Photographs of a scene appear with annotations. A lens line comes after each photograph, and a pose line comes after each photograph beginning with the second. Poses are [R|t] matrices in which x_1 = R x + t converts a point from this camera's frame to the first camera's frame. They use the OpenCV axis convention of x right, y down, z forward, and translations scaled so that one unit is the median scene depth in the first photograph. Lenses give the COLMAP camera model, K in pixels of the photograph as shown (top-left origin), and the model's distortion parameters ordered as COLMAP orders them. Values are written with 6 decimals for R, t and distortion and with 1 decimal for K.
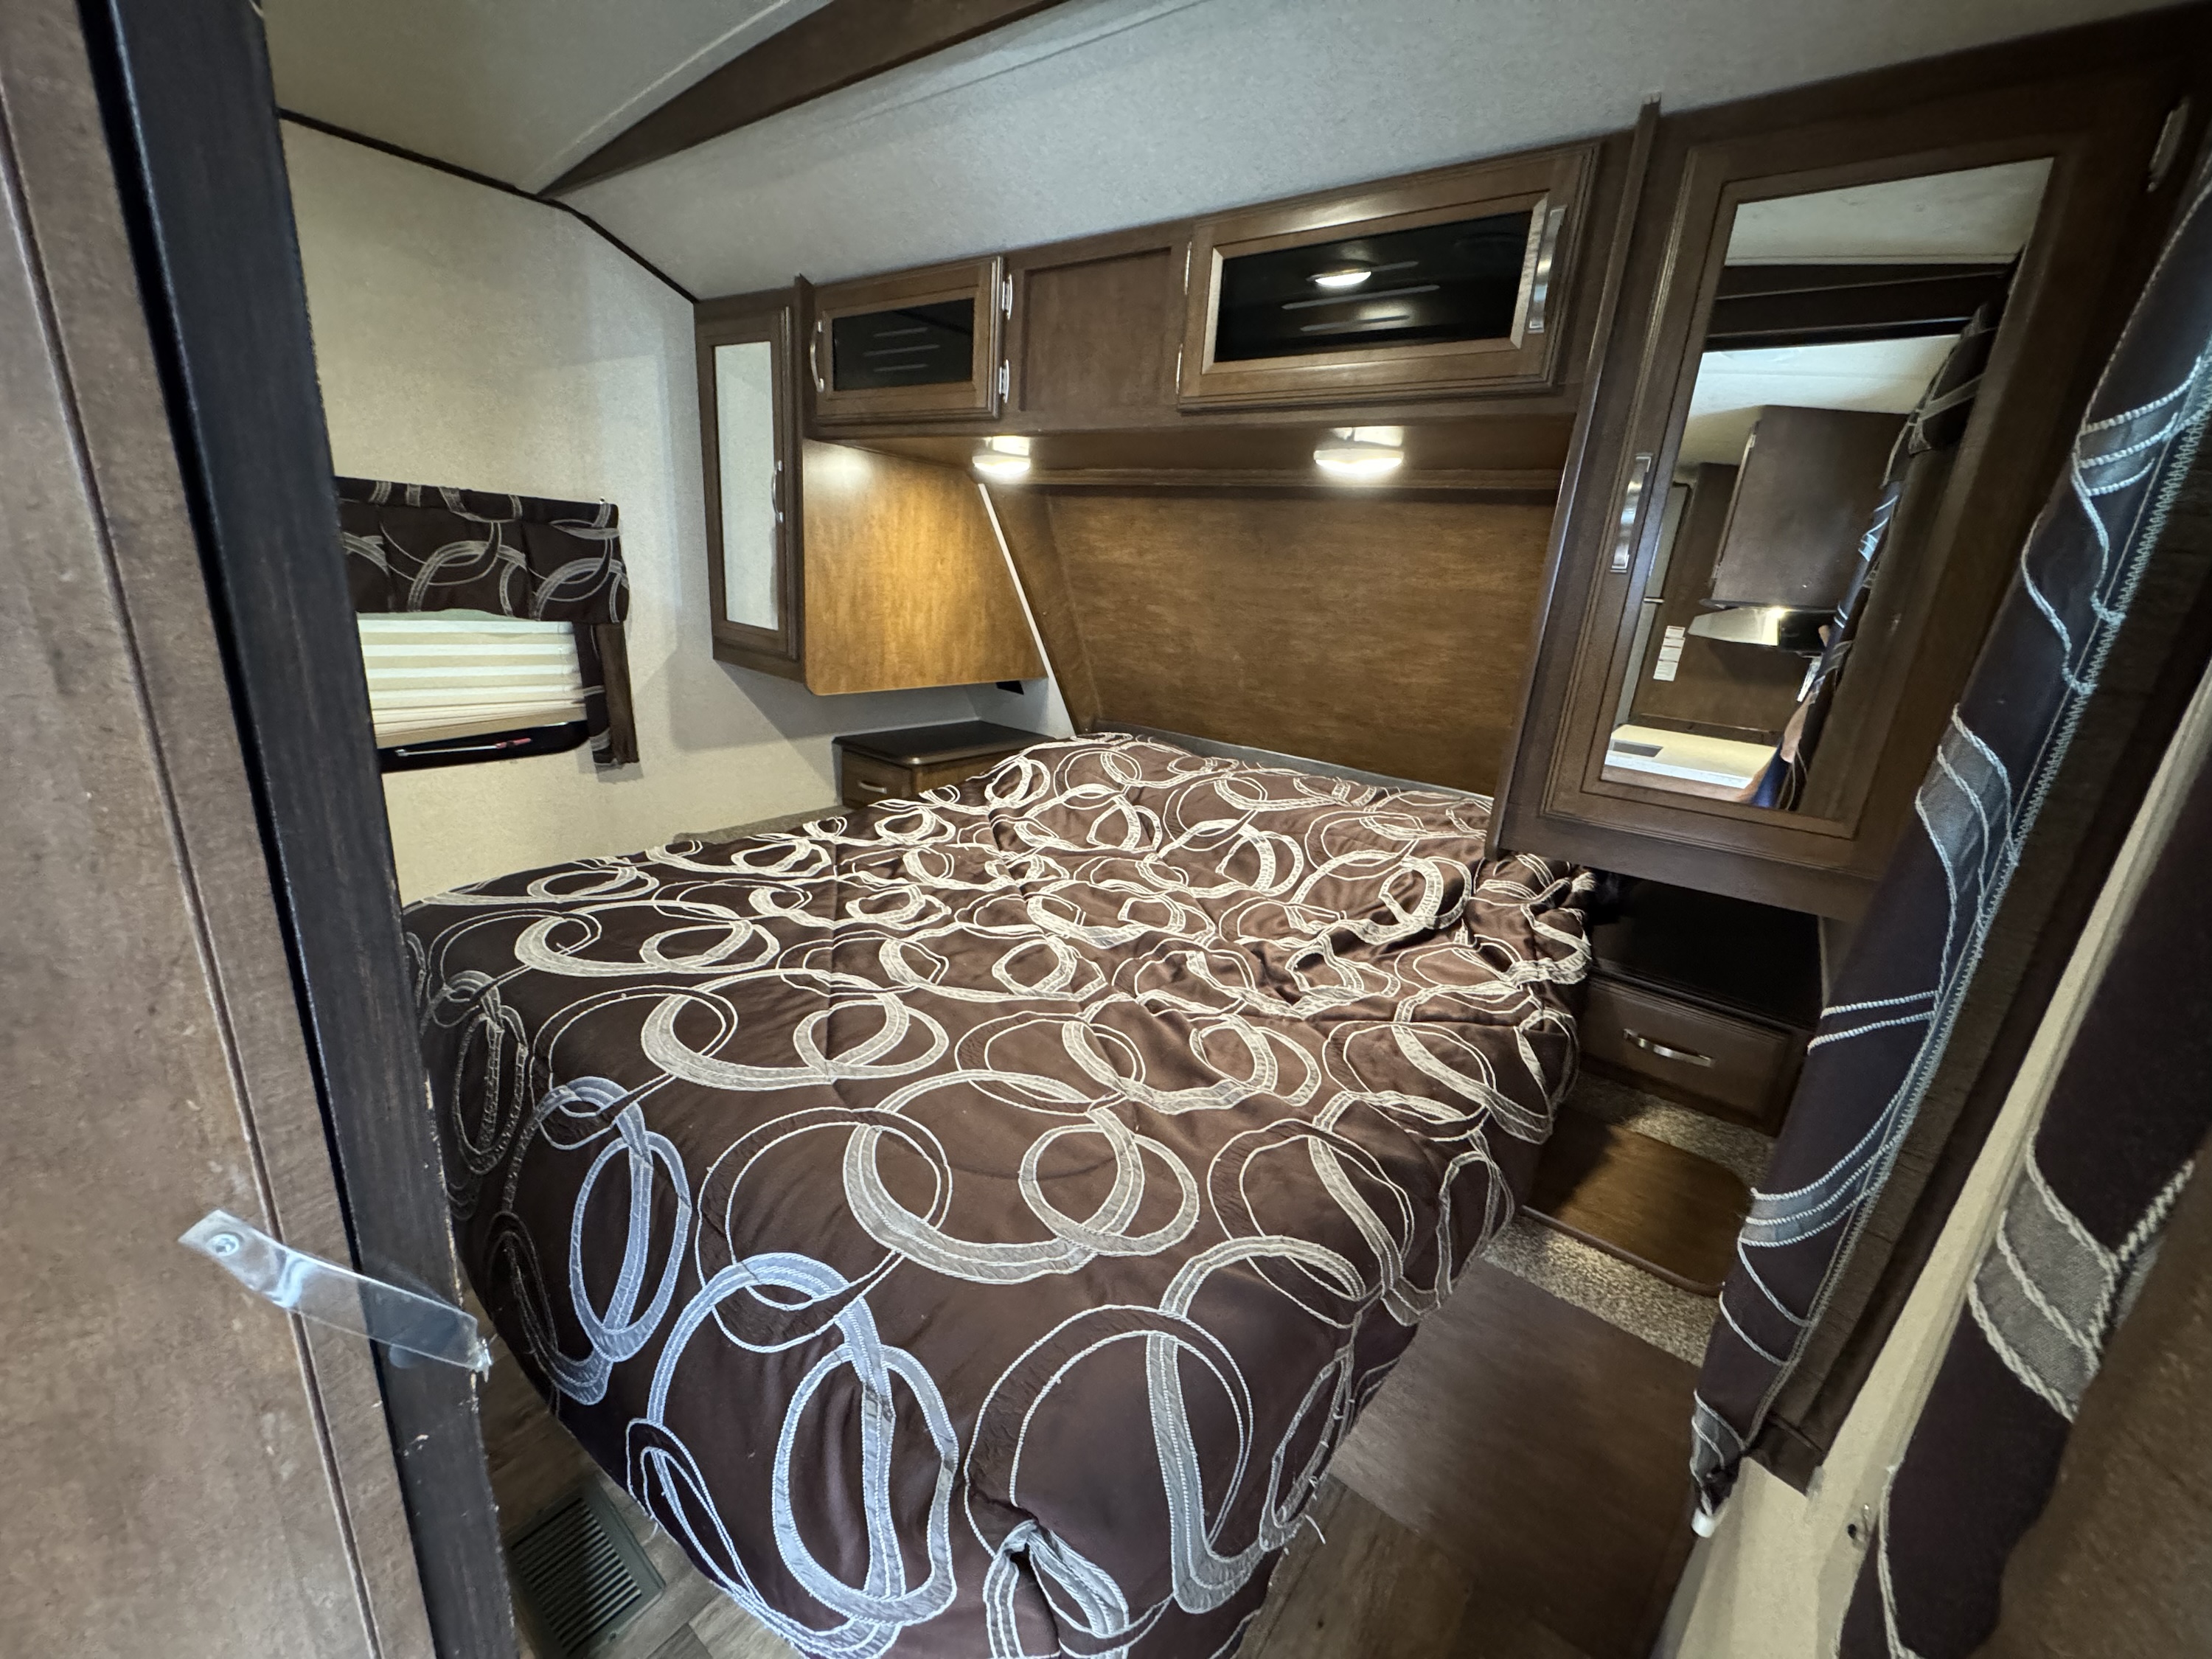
lens RADIAL K [[884.4, 0, 1101.8], [0, 884.4, 839.1], [0, 0, 1]] dist [-0.000397, -0.000237]
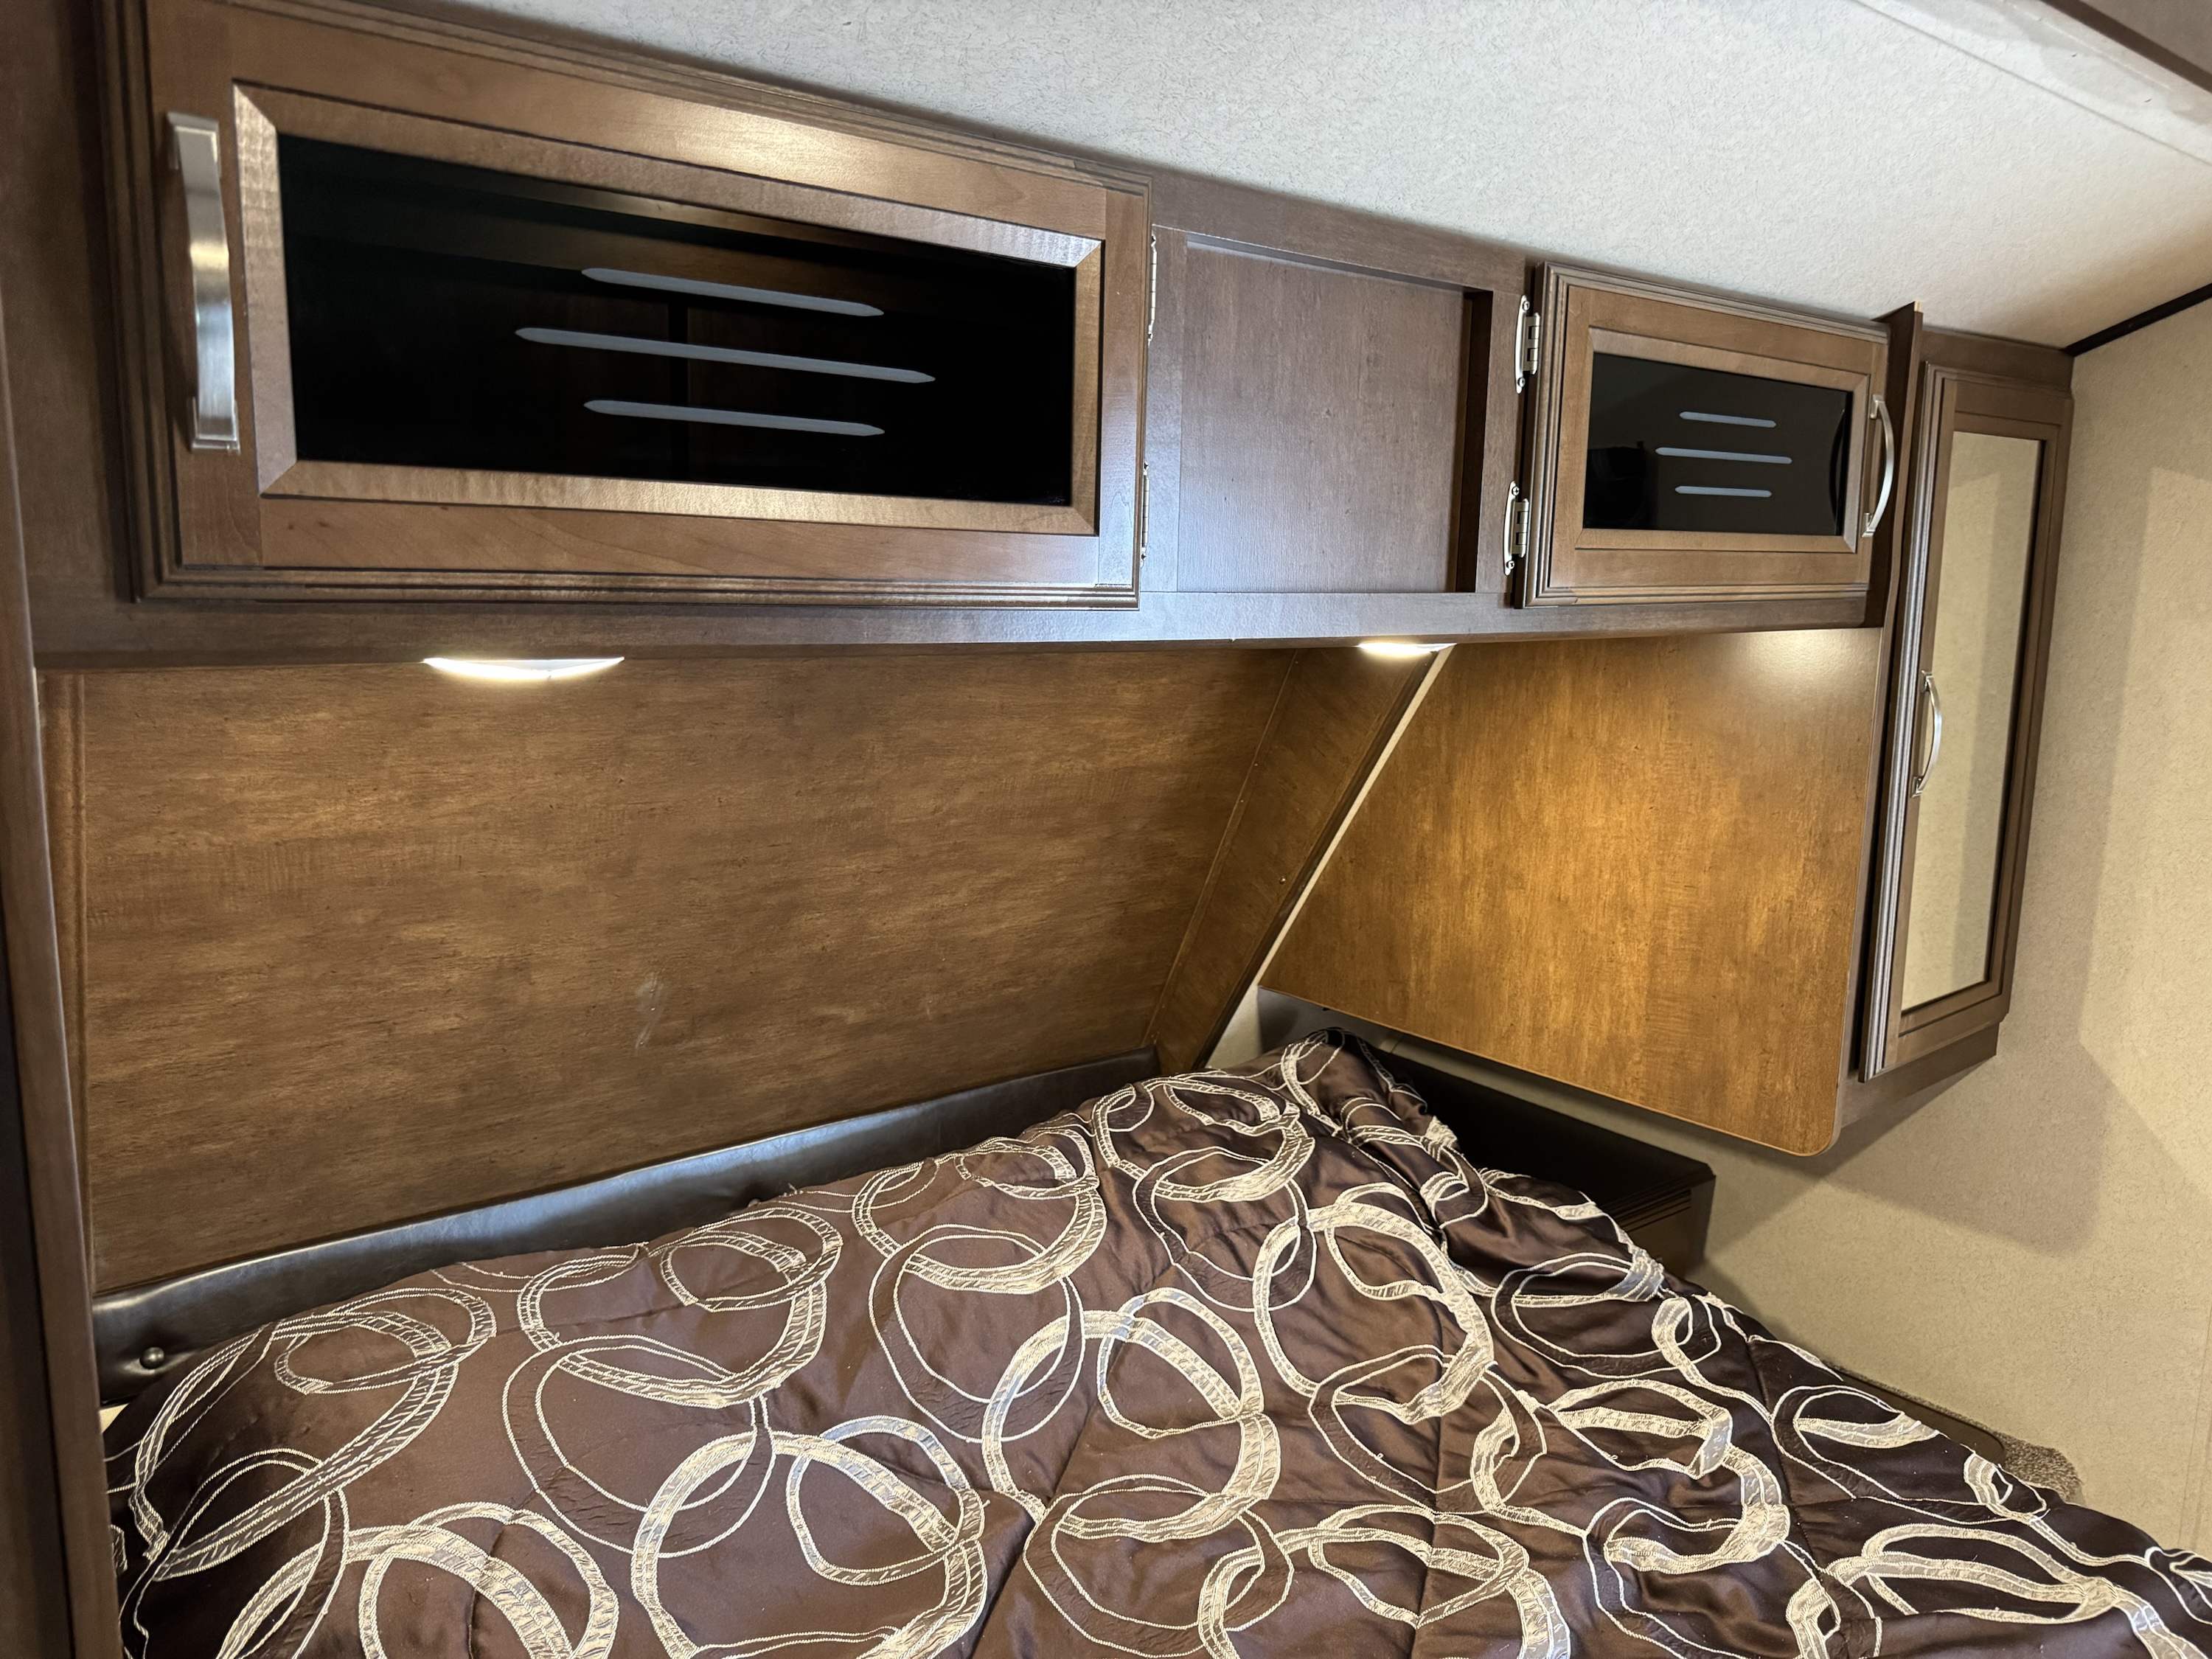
lens RADIAL K [[1571.1, 0, 1104.0], [0, 1571.1, 820.6], [0, 0, 1]] dist [0.028599, -0.022275]
pose [[0.220879, -0.223543, 0.949337, -0.525412], [0.291058, 0.944132, 0.154598, -0.357577], [-0.930859, 0.242165, 0.273603, 0.624241]]
